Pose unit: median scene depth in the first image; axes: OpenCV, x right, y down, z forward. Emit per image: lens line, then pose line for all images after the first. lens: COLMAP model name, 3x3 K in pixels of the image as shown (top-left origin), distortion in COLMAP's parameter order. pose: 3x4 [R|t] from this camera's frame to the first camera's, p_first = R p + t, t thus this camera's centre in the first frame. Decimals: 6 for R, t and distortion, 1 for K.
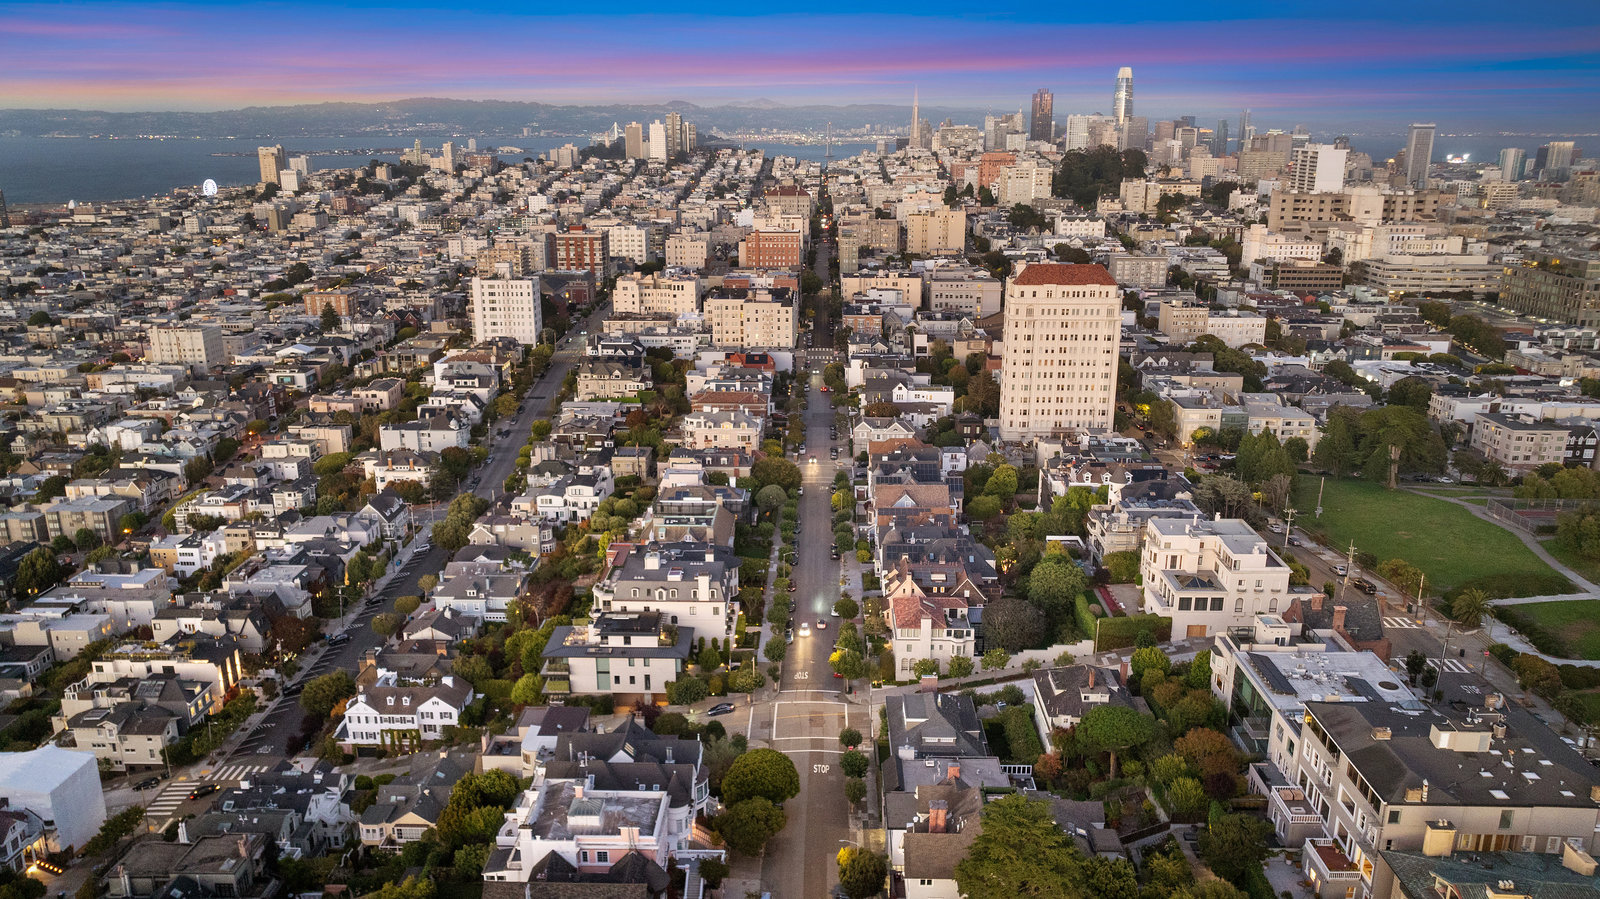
lens RADIAL K [[1125.2, 0, 795.3], [0, 1125.2, 453.6], [0, 0, 1]] dist [-0.024505, 0.000426]
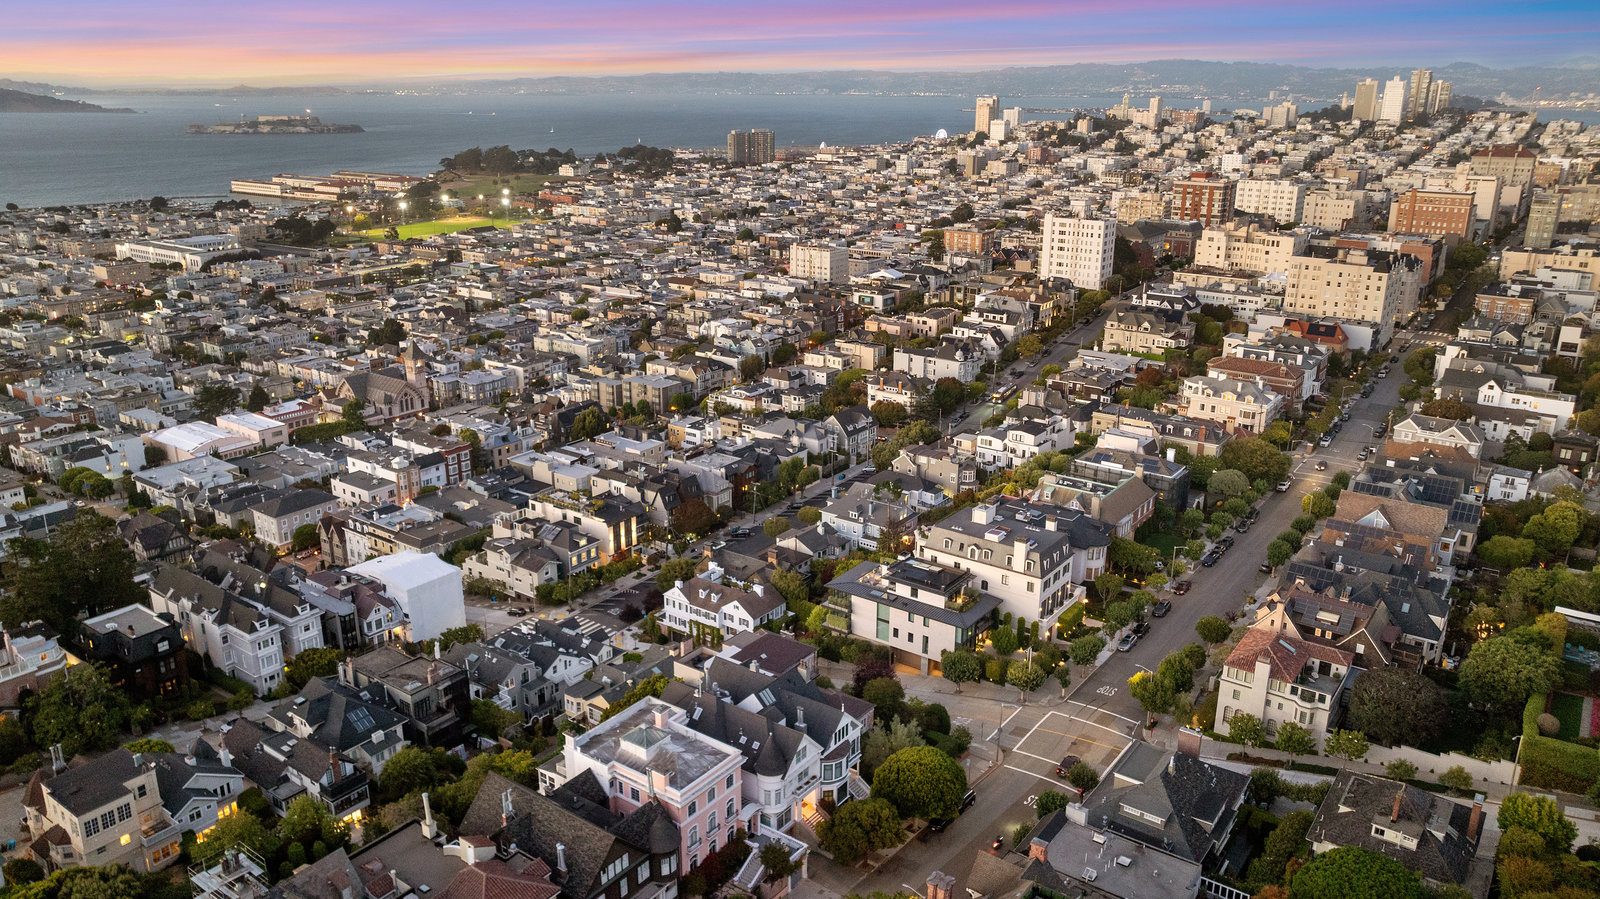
lens RADIAL K [[1125.2, 0, 795.3], [0, 1125.2, 453.6], [0, 0, 1]] dist [-0.024505, 0.000426]
pose [[0.818986, 0.181329, -0.544409, 0.125959], [-0.163677, 0.983163, 0.081238, 0.001775], [0.549974, 0.022575, 0.834877, 0.114631]]
